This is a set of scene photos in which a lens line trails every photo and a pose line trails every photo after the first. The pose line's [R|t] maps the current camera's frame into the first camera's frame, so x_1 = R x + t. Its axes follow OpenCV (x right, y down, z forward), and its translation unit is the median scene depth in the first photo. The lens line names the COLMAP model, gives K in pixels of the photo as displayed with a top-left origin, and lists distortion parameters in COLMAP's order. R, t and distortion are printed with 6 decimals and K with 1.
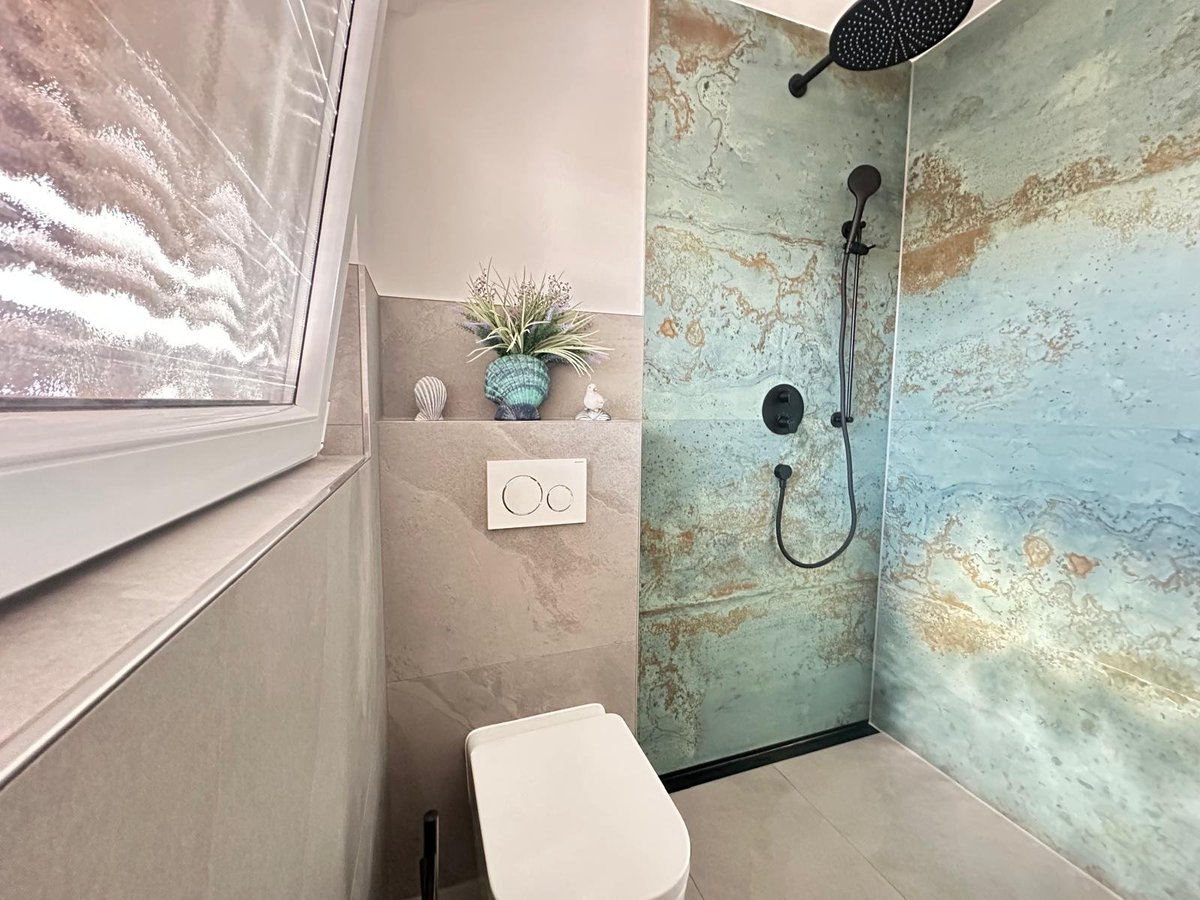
lens RADIAL K [[482.6, 0, 599.9], [0, 482.6, 451.4], [0, 0, 1]] dist [0.002210, -0.000386]
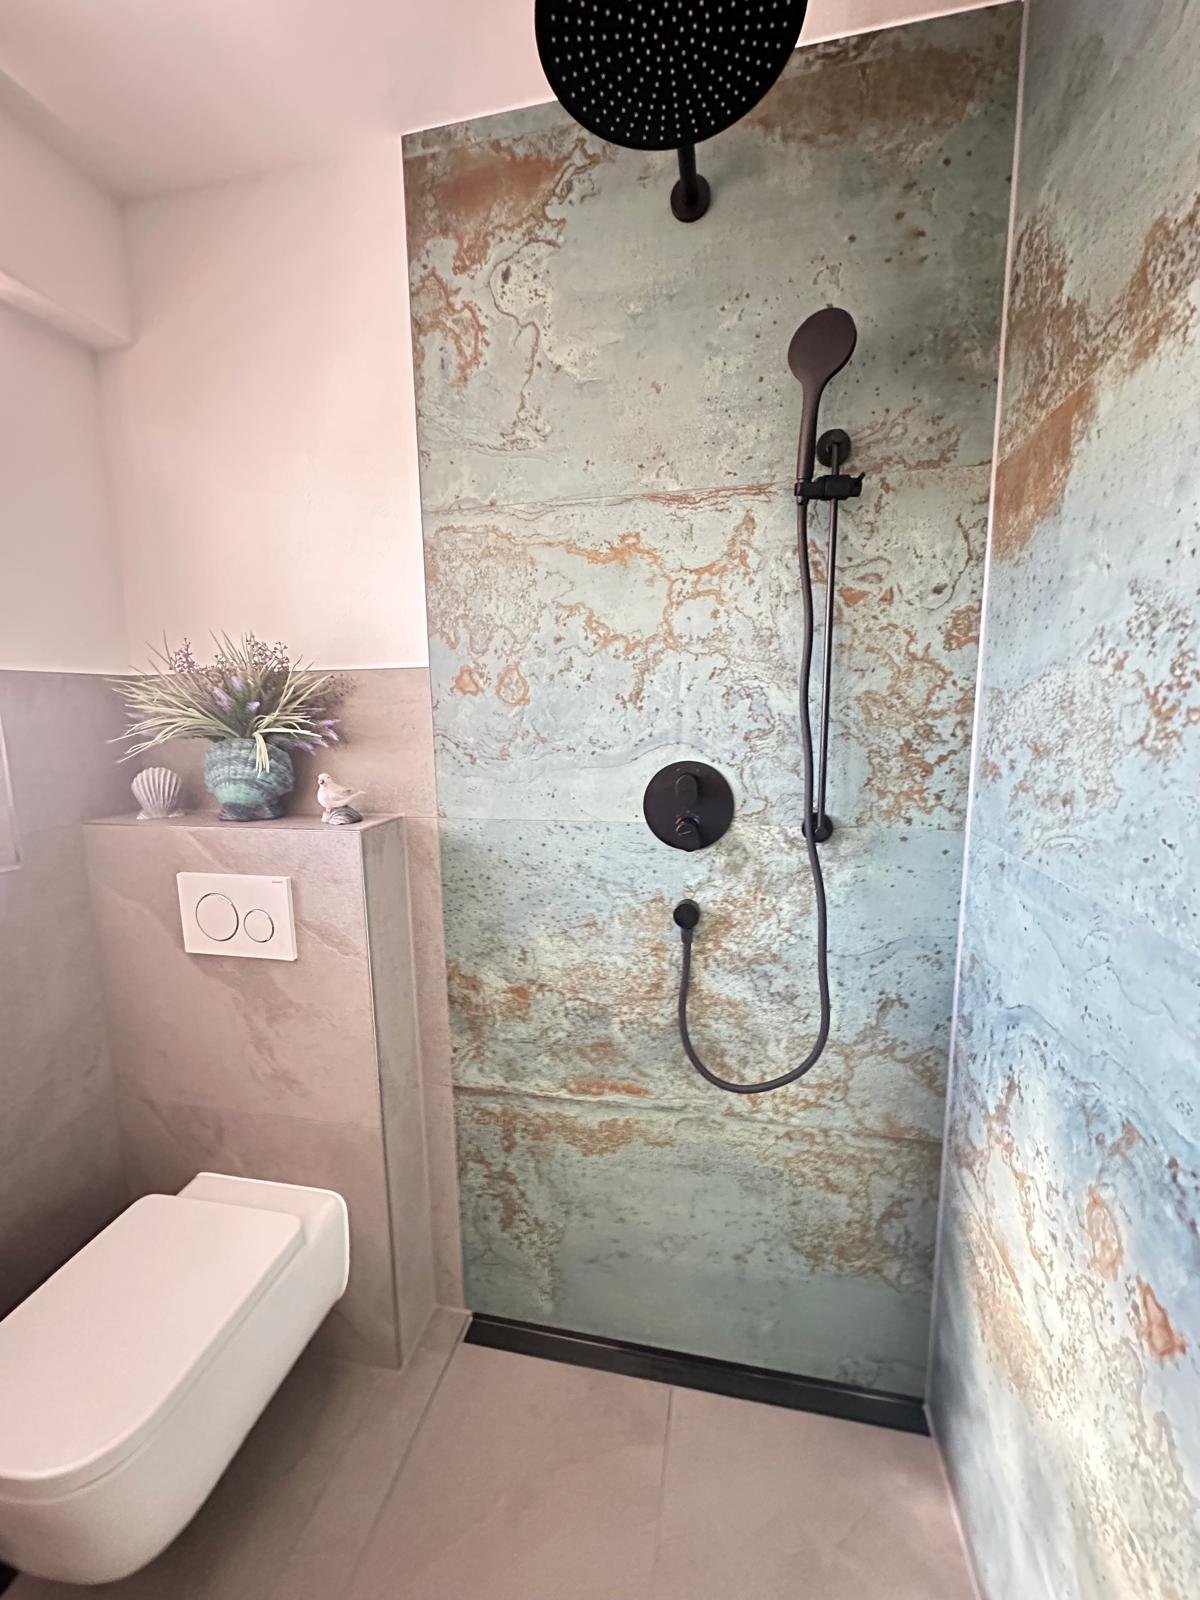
lens RADIAL K [[643.4, 0, 606.1], [0, 643.4, 800.7], [0, 0, 1]] dist [0.002210, -0.000386]
pose [[0.852731, 0.056343, -0.519302, 0.715781], [-0.025882, 0.997502, 0.065726, -0.145366], [0.521708, -0.042606, 0.852060, 0.322489]]
